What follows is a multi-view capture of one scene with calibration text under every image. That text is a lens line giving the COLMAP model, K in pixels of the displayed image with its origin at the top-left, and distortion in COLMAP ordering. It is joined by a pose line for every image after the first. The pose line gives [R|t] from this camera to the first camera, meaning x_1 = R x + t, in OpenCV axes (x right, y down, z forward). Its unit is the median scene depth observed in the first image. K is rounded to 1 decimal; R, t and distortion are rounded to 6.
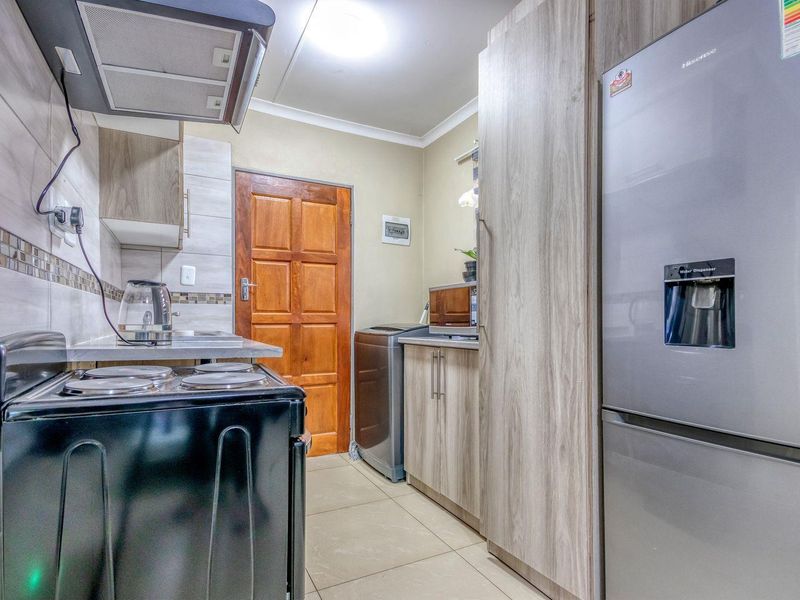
lens RADIAL K [[410.4, 0, 400.0], [0, 410.4, 312.1], [0, 0, 1]] dist [0.024619, -0.000130]
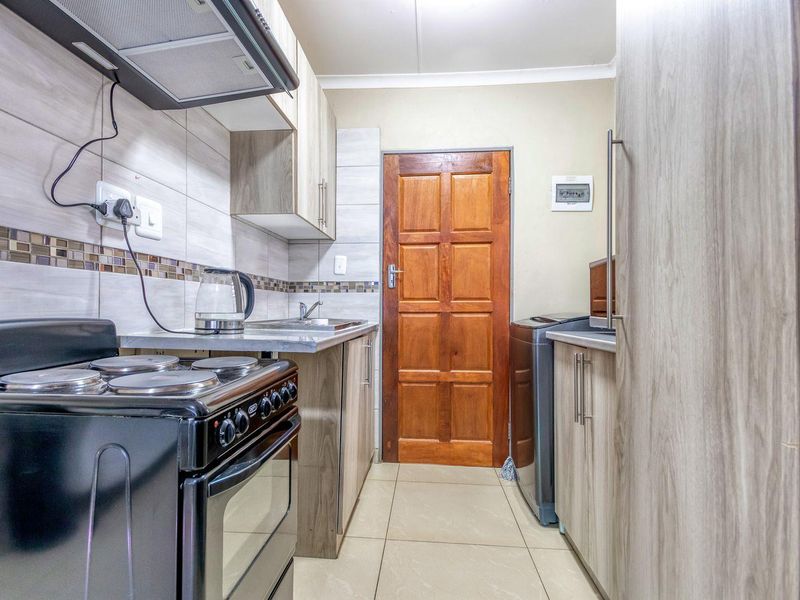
lens RADIAL K [[417.2, 0, 402.3], [0, 417.2, 298.6], [0, 0, 1]] dist [0.033425, -0.013481]
pose [[0.858112, -0.013631, -0.513282, 0.145007], [0.010668, 0.999905, -0.008719, 0.005064], [0.513352, 0.002007, 0.858176, 0.184494]]
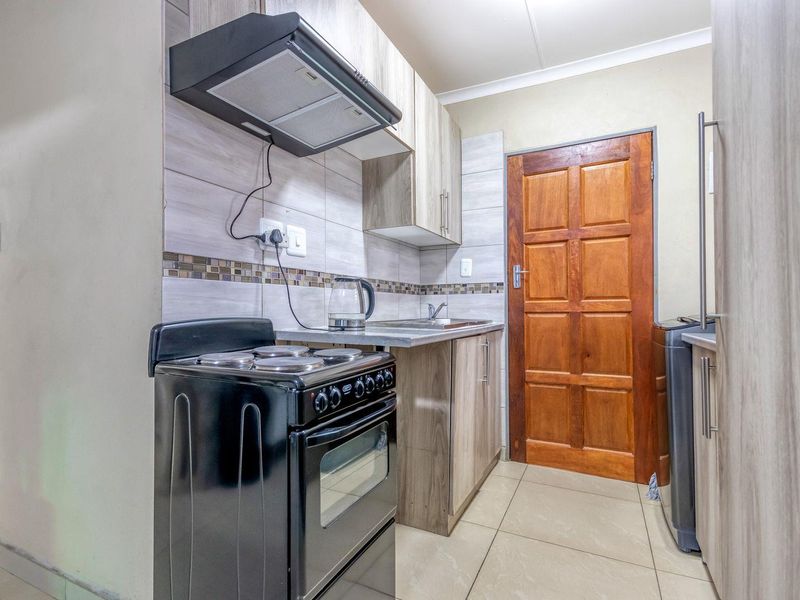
lens RADIAL K [[416.1, 0, 396.4], [0, 416.1, 296.6], [0, 0, 1]] dist [0.025167, -0.001034]
pose [[0.602152, -0.031707, -0.797752, 0.234534], [0.023697, 0.999481, -0.021838, 0.005630], [0.798030, -0.005754, 0.602590, 0.193630]]
